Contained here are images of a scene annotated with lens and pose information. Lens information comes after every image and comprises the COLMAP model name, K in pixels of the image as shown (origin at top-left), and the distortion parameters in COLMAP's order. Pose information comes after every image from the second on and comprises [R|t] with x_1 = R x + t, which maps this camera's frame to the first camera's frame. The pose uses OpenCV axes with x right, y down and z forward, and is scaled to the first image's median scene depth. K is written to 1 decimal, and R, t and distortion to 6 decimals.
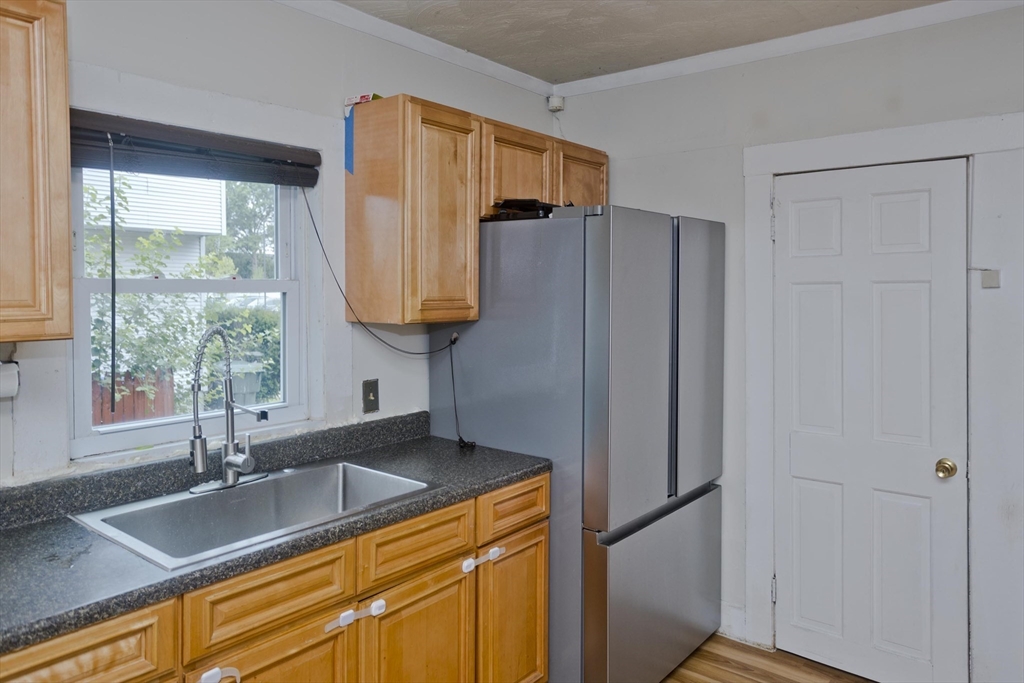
lens RADIAL K [[758.7, 0, 540.8], [0, 758.7, 316.2], [0, 0, 1]] dist [0.025329, 0.001038]
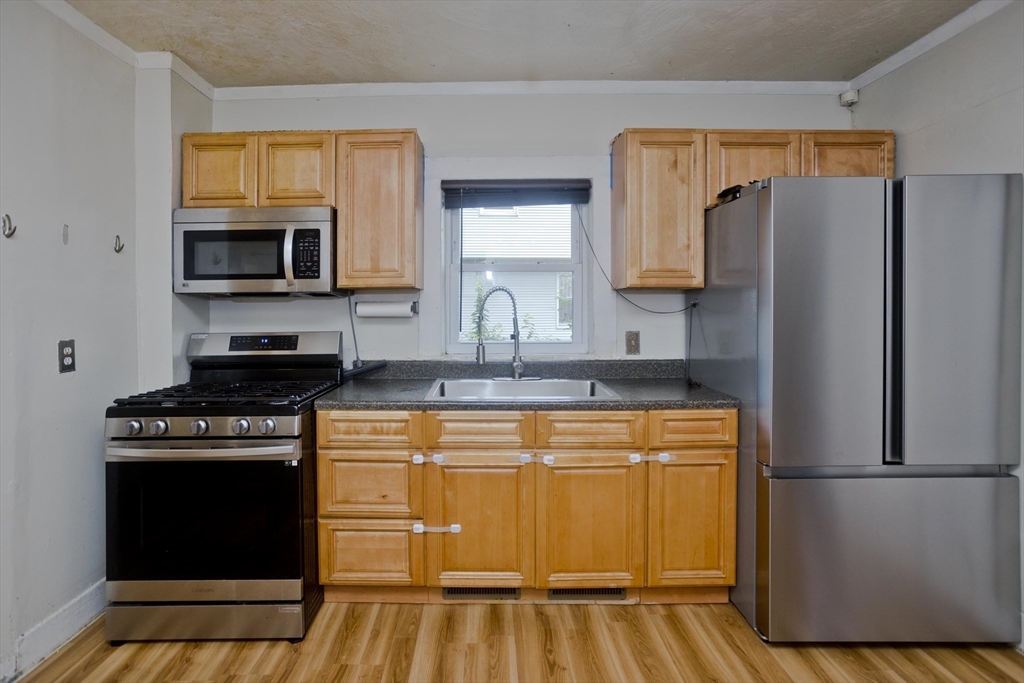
lens RADIAL K [[558.8, 0, 472.9], [0, 558.8, 305.2], [0, 0, 1]] dist [0.000892, 0.001223]
pose [[0.602189, -0.005405, -0.798335, 0.466845], [-0.027480, 0.999244, -0.027494, 0.077052], [0.797881, 0.038495, 0.601585, 0.131738]]
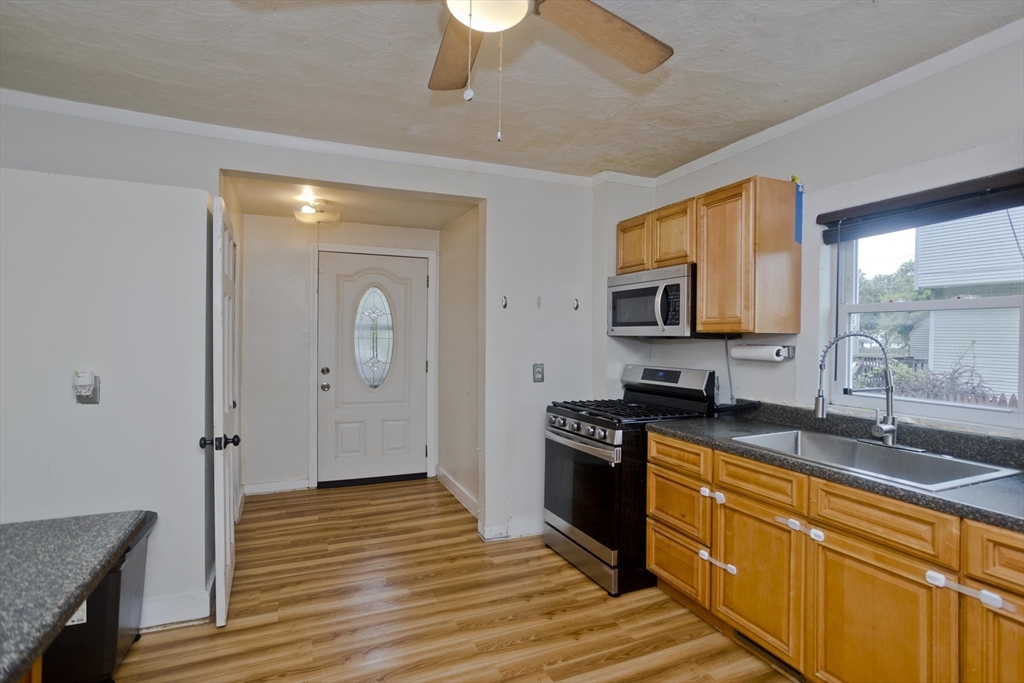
lens RADIAL K [[531.4, 0, 512.0], [0, 531.4, 341.5], [0, 0, 1]] dist [-0.002512, 0.028876]
pose [[-0.482368, 0.008710, -0.875925, 0.669703], [-0.043313, 0.998490, 0.033781, 0.022918], [0.874897, 0.054234, -0.481262, 0.736193]]
